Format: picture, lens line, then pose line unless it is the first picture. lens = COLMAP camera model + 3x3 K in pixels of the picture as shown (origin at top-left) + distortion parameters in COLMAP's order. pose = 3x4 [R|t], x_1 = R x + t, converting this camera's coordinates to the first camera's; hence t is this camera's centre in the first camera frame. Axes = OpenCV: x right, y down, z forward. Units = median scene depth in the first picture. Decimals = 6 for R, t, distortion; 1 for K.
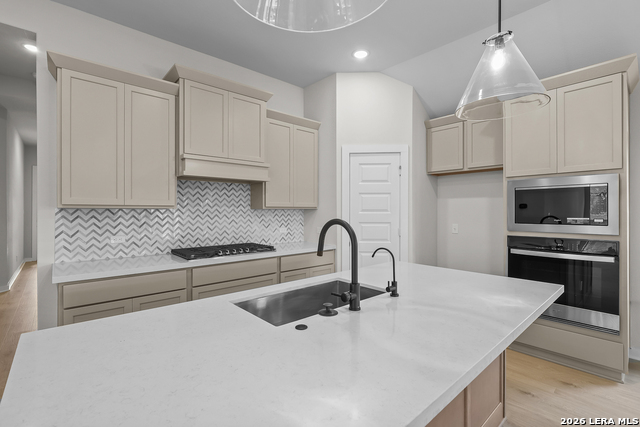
lens RADIAL K [[294.8, 0, 318.6], [0, 294.8, 210.2], [0, 0, 1]] dist [-0.002832, 0.001152]
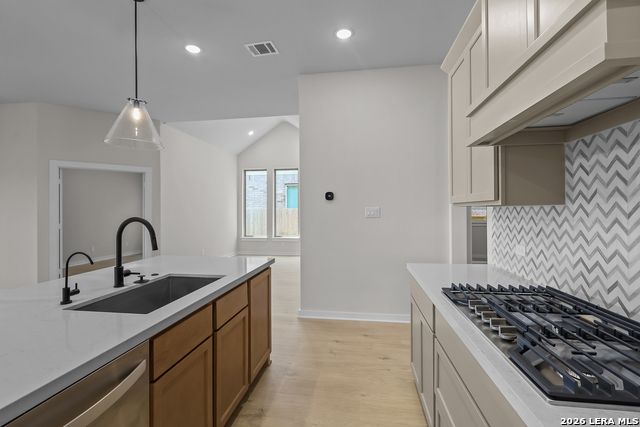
lens RADIAL K [[294.8, 0, 318.1], [0, 294.8, 209.2], [0, 0, 1]] dist [-0.002832, 0.001152]
pose [[-0.768499, 0.001059, -0.639850, 0.114208], [0.006185, 0.999964, -0.005773, 0.002856], [0.639821, -0.008394, -0.768478, 1.064008]]
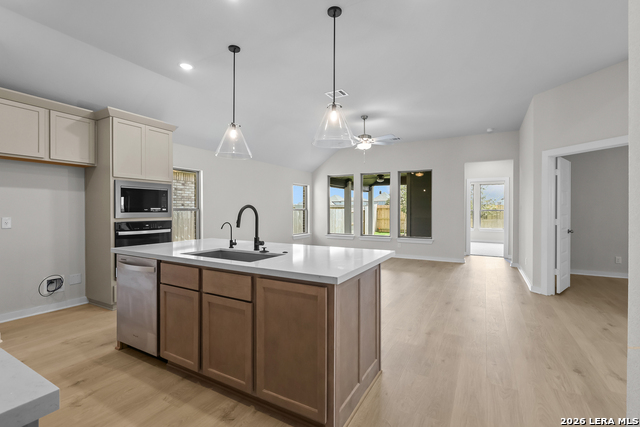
lens RADIAL K [[294.8, 0, 318.8], [0, 294.8, 212.6], [0, 0, 1]] dist [-0.002832, 0.001152]
pose [[-0.324138, -0.009117, 0.945966, -0.788044], [-0.005690, 0.999954, 0.007688, 0.026347], [-0.945993, -0.002891, -0.324175, 0.521262]]
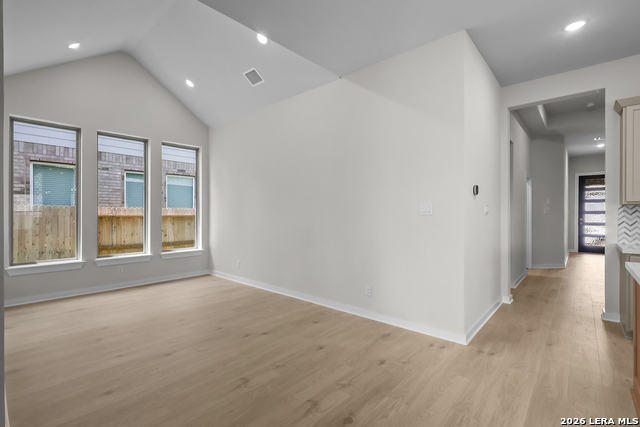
lens RADIAL K [[294.8, 0, 322.4], [0, 294.8, 214.8], [0, 0, 1]] dist [-0.002832, 0.001152]
pose [[0.121377, 0.005609, -0.992591, 0.264274], [0.004112, 0.999973, 0.006153, 0.020906], [0.992598, -0.004829, 0.121351, -0.456251]]
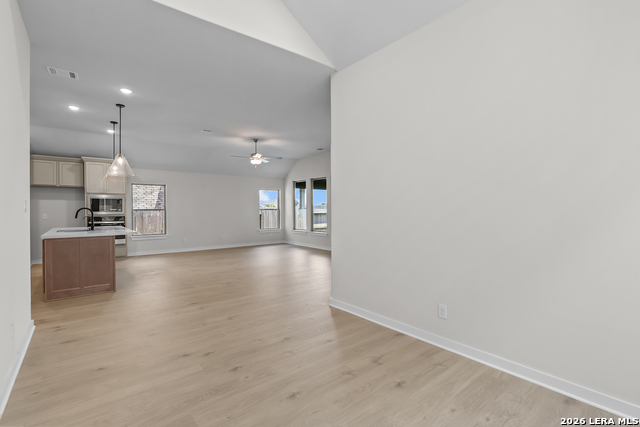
lens RADIAL K [[294.8, 0, 313.7], [0, 294.8, 210.9], [0, 0, 1]] dist [-0.002832, 0.001152]
pose [[0.060358, -0.004139, 0.998168, -1.530383], [-0.001929, 0.999989, 0.004264, 0.021195], [-0.998175, -0.002183, 0.060349, -0.931495]]
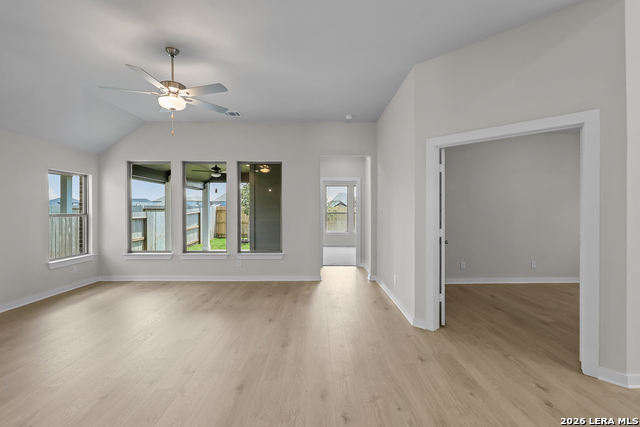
lens RADIAL K [[294.8, 0, 319.2], [0, 294.8, 211.8], [0, 0, 1]] dist [-0.002832, 0.001152]
pose [[-0.750487, -0.002113, 0.660882, -0.206167], [-0.001655, 0.999998, 0.001318, -0.001899], [-0.660883, -0.000104, -0.750489, 0.097052]]
